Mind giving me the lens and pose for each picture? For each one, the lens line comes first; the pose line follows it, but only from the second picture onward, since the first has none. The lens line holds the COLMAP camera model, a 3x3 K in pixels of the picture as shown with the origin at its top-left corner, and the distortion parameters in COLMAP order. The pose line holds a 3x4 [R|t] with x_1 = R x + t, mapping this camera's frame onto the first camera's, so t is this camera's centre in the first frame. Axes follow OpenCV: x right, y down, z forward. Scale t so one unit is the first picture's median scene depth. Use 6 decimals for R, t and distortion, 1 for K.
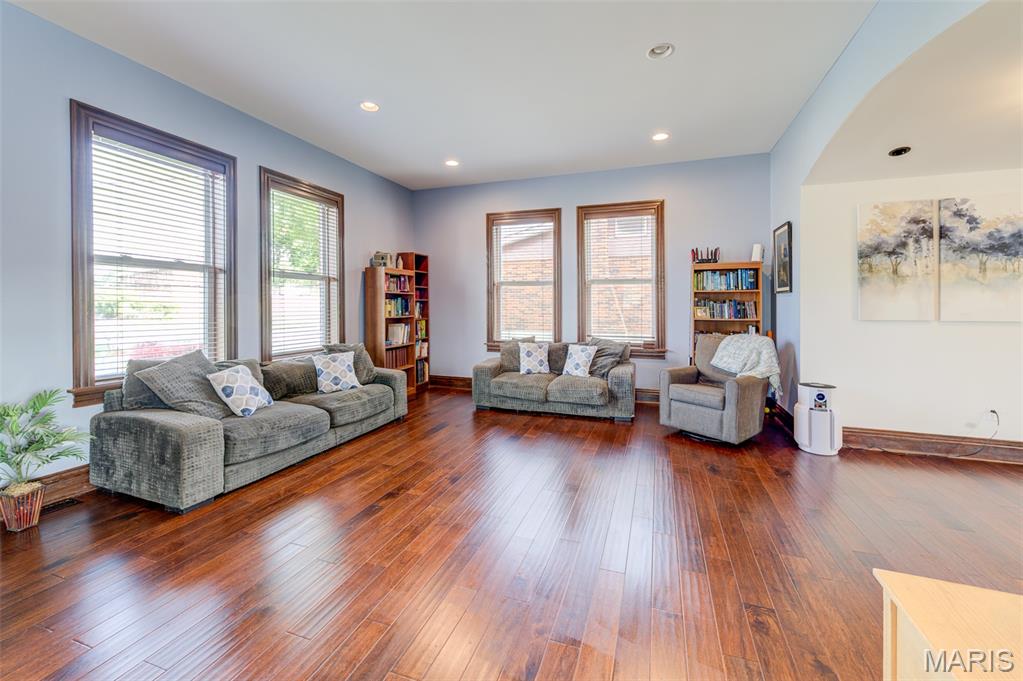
lens RADIAL K [[418.0, 0, 494.2], [0, 418.0, 310.0], [0, 0, 1]] dist [0.019868, -0.000025]
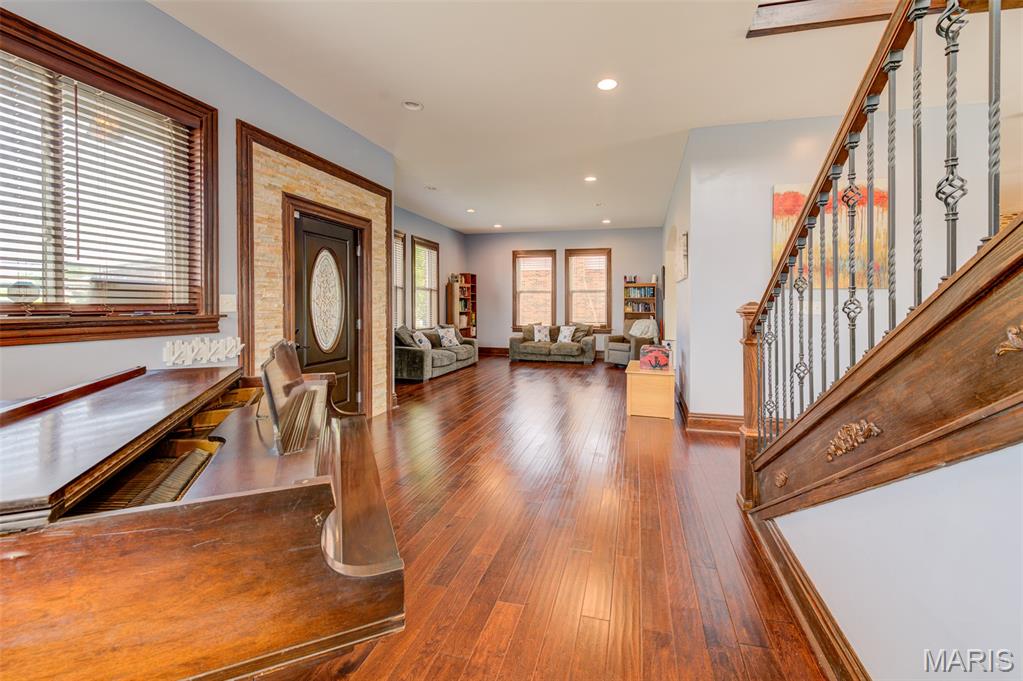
lens RADIAL K [[414.7, 0, 533.9], [0, 414.7, 318.6], [0, 0, 1]] dist [-0.000595, -0.000503]
pose [[0.990635, -0.001207, 0.136531, -0.267049], [-0.001811, 0.999757, 0.021976, 0.013011], [-0.136524, -0.022017, 0.990392, -1.128257]]
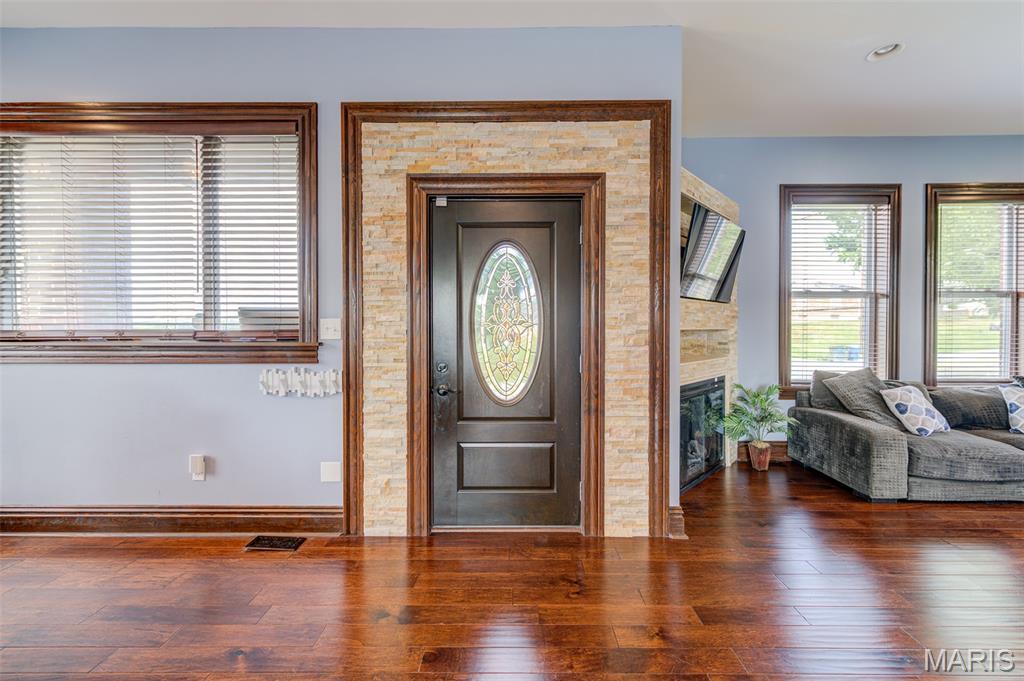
lens RADIAL K [[406.1, 0, 519.9], [0, 406.1, 336.0], [0, 0, 1]] dist [0.001345, -0.000062]
pose [[0.364361, 0.014814, -0.931140, -0.022725], [-0.007625, 0.999887, 0.012924, 0.002767], [0.931227, 0.002391, 0.364433, -0.230732]]
